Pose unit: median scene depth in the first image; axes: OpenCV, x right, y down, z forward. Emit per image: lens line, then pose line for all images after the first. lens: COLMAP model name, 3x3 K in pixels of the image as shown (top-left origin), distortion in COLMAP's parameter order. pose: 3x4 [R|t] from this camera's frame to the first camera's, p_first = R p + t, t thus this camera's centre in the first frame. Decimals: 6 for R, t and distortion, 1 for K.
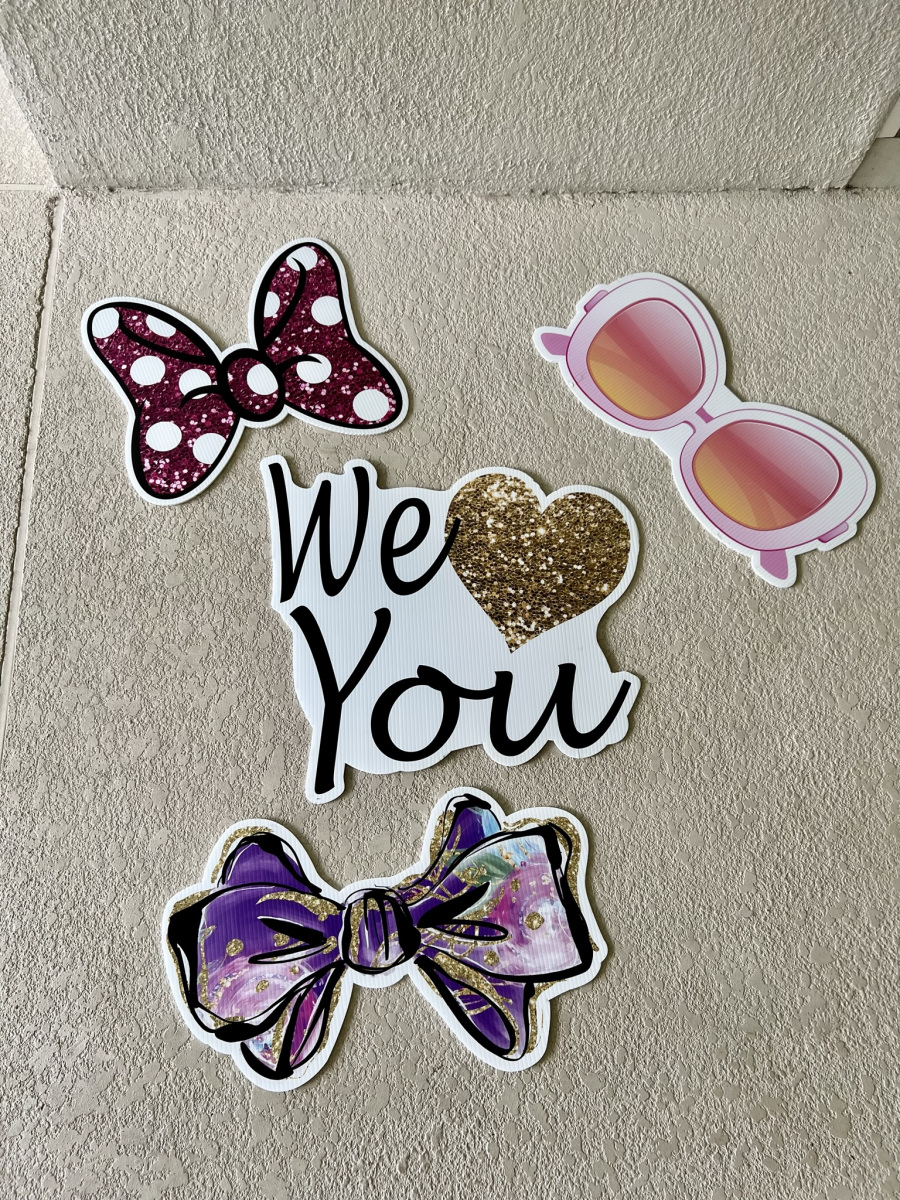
lens RADIAL K [[905.2, 0, 450.8], [0, 905.2, 613.7], [0, 0, 1]] dist [0.047415, -0.055879]
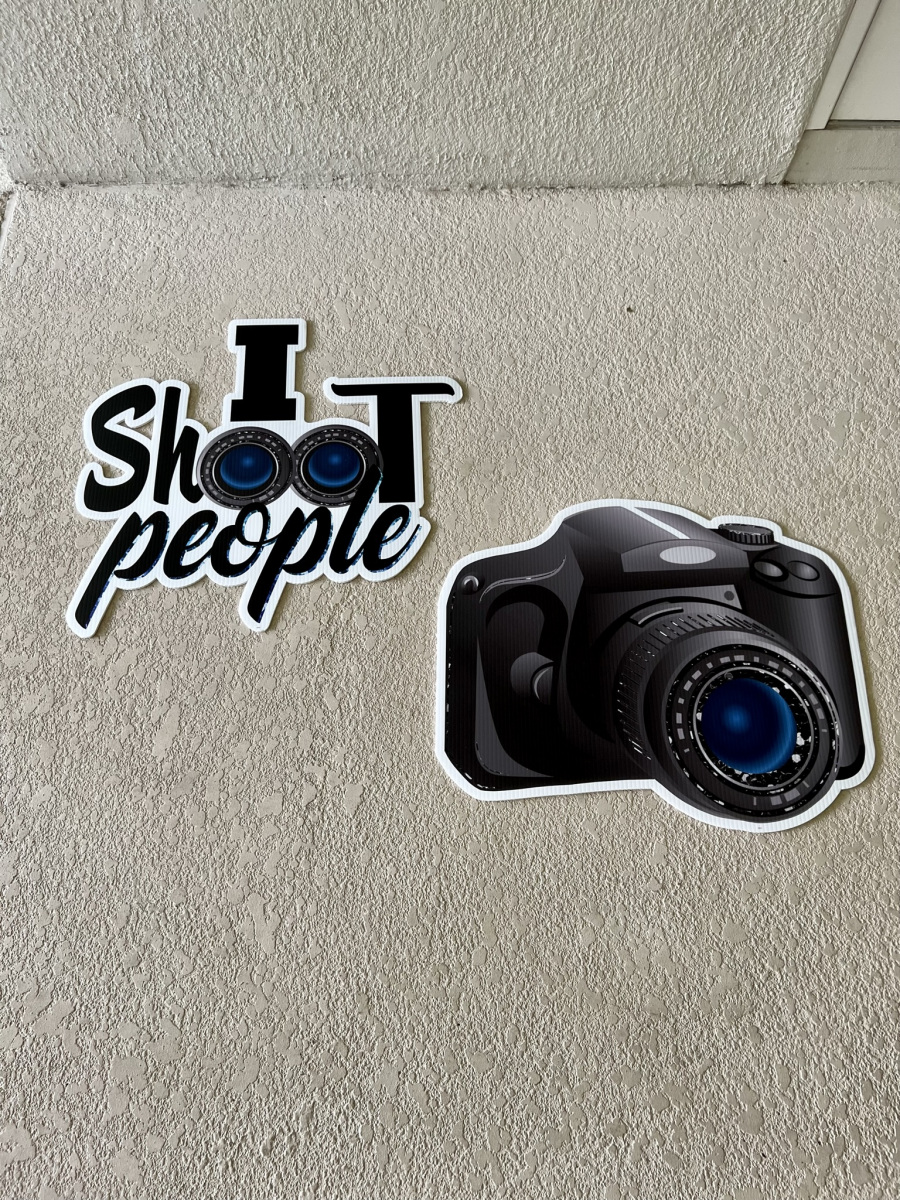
lens RADIAL K [[905.2, 0, 458.0], [0, 905.2, 603.2], [0, 0, 1]] dist [0.047415, -0.055879]
pose [[0.999363, 0.010338, -0.034154, 0.136356], [-0.013530, 0.995424, -0.094595, 0.117774], [0.033020, 0.094997, 0.994930, 0.031745]]
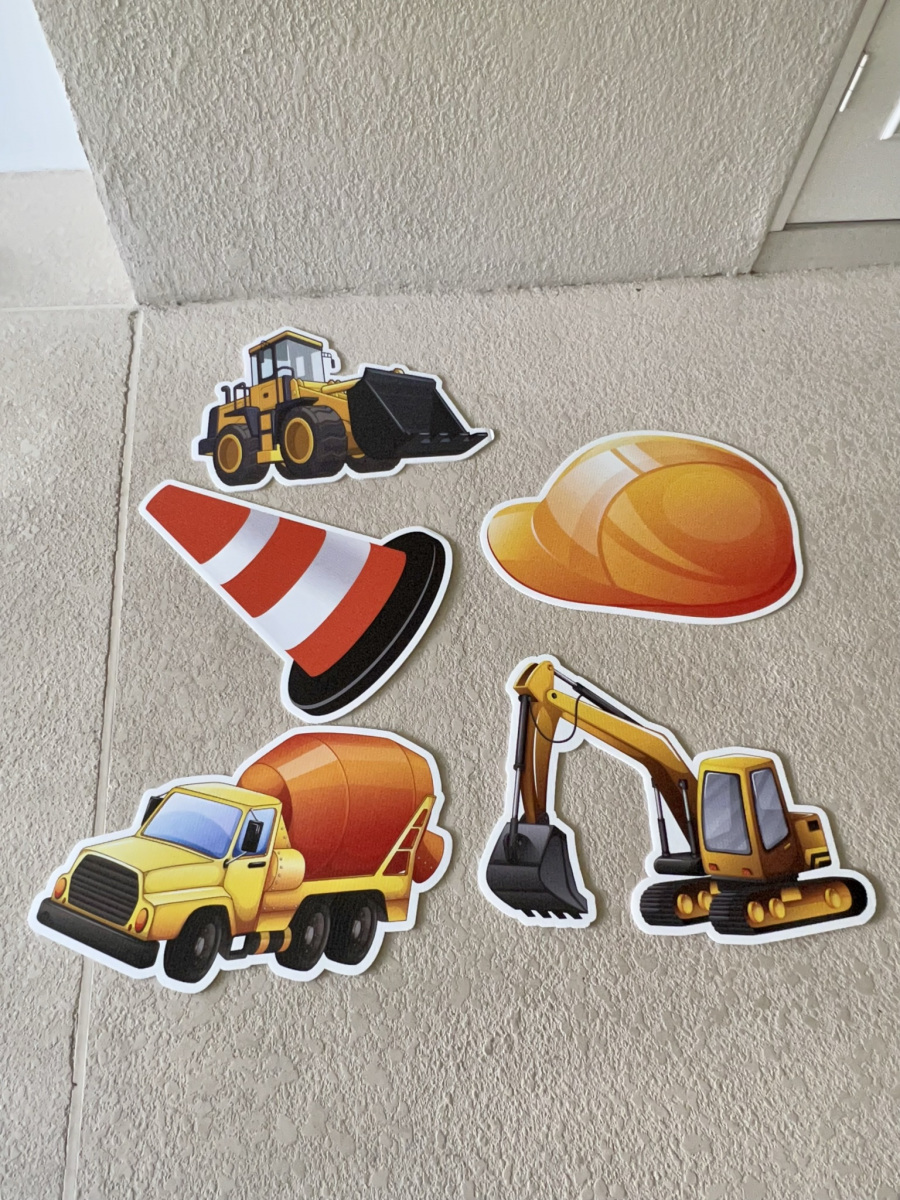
lens RADIAL K [[845.2, 0, 444.0], [0, 845.2, 597.6], [0, 0, 1]] dist [0.001184, -0.001329]
pose [[0.997064, -0.069082, 0.033025, -0.084620], [0.073895, 0.981139, -0.178619, 0.199637], [-0.020062, 0.180535, 0.983364, -0.098103]]
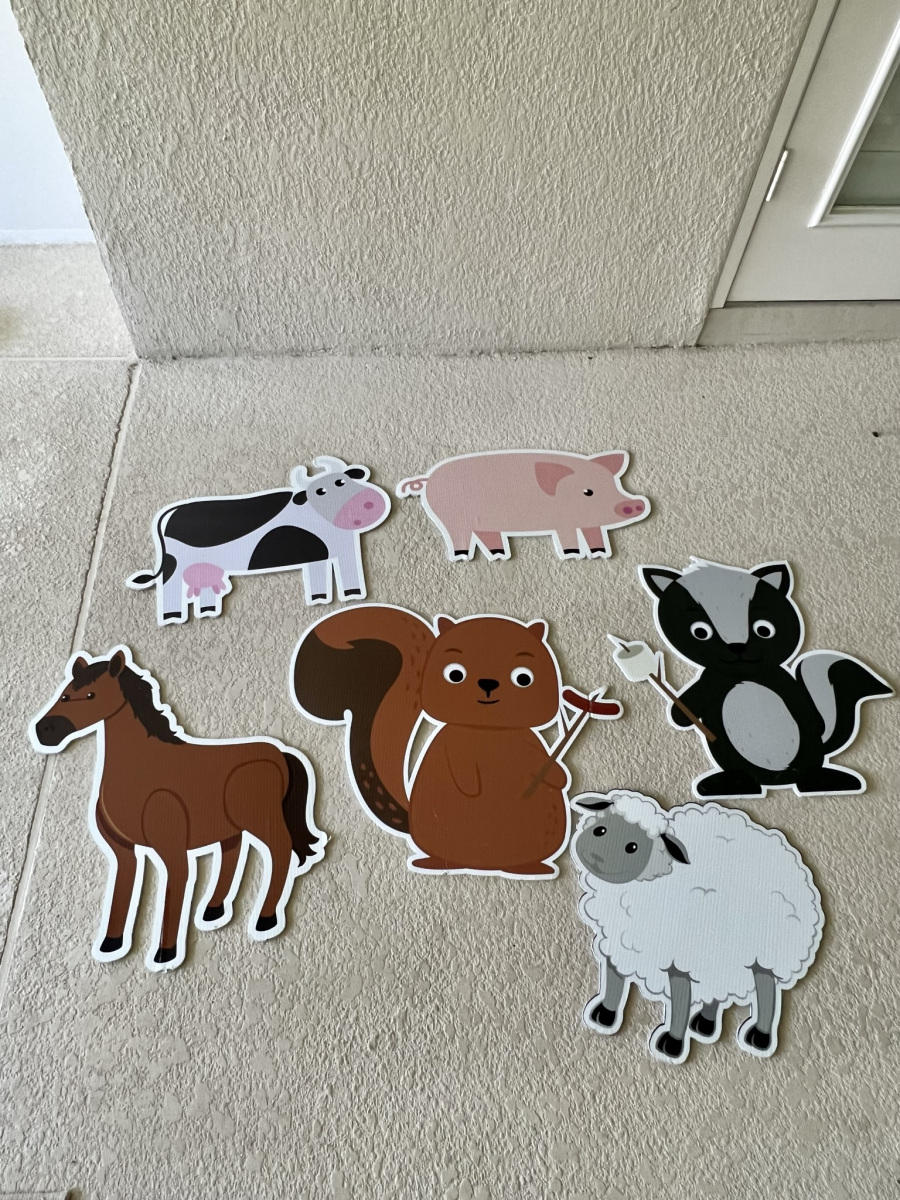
lens RADIAL K [[792.3, 0, 435.9], [0, 792.3, 602.7], [0, 0, 1]] dist [-0.000660, 0.001137]
pose [[0.999617, -0.025387, -0.011016, 0.044711], [0.021817, 0.967826, -0.250674, 0.256812], [0.017026, 0.250338, 0.968009, -0.103438]]
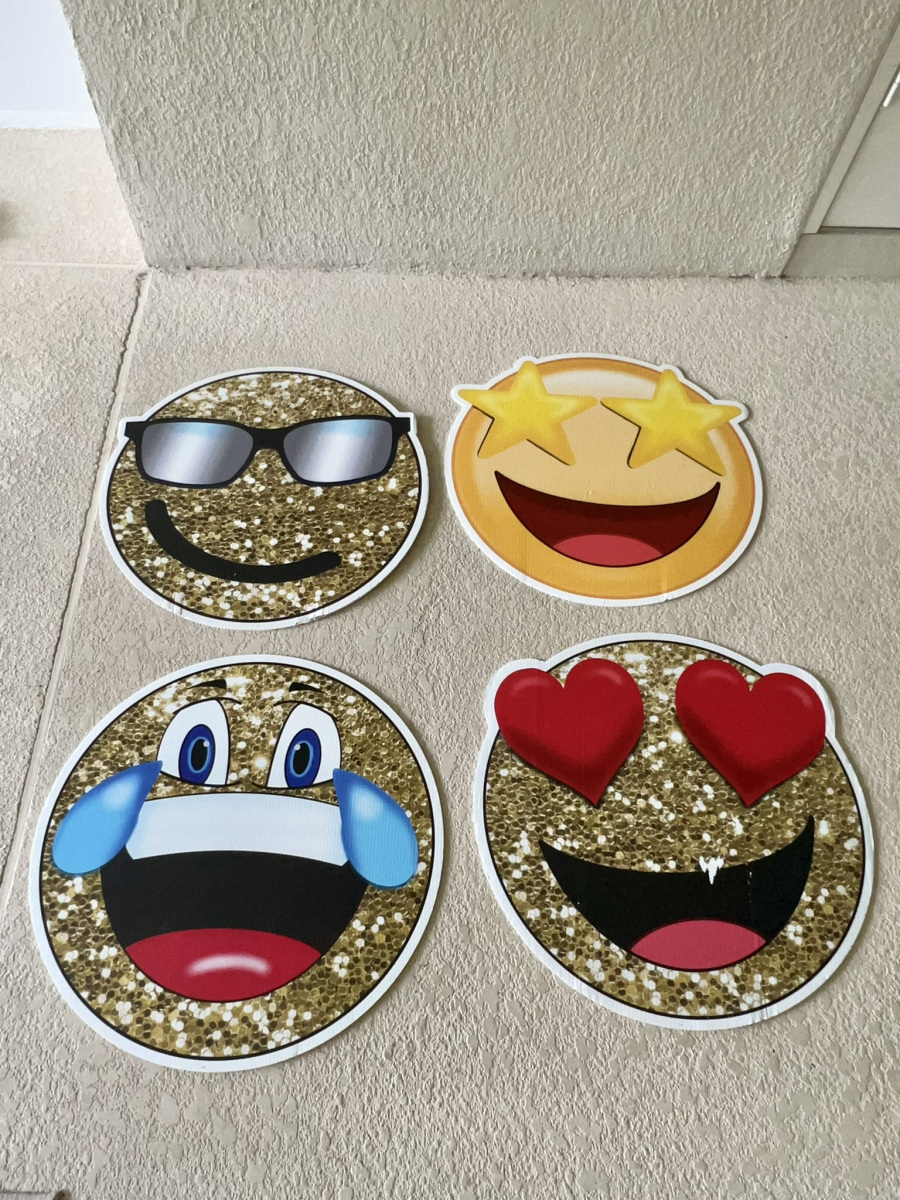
lens RADIAL K [[831.5, 0, 440.6], [0, 831.5, 603.4], [0, 0, 1]] dist [-0.002356, 0.002705]
pose [[0.999340, 0.021149, -0.029529, 0.021908], [-0.025912, 0.984832, -0.171567, 0.205671], [0.025453, 0.172219, 0.984730, -0.042672]]
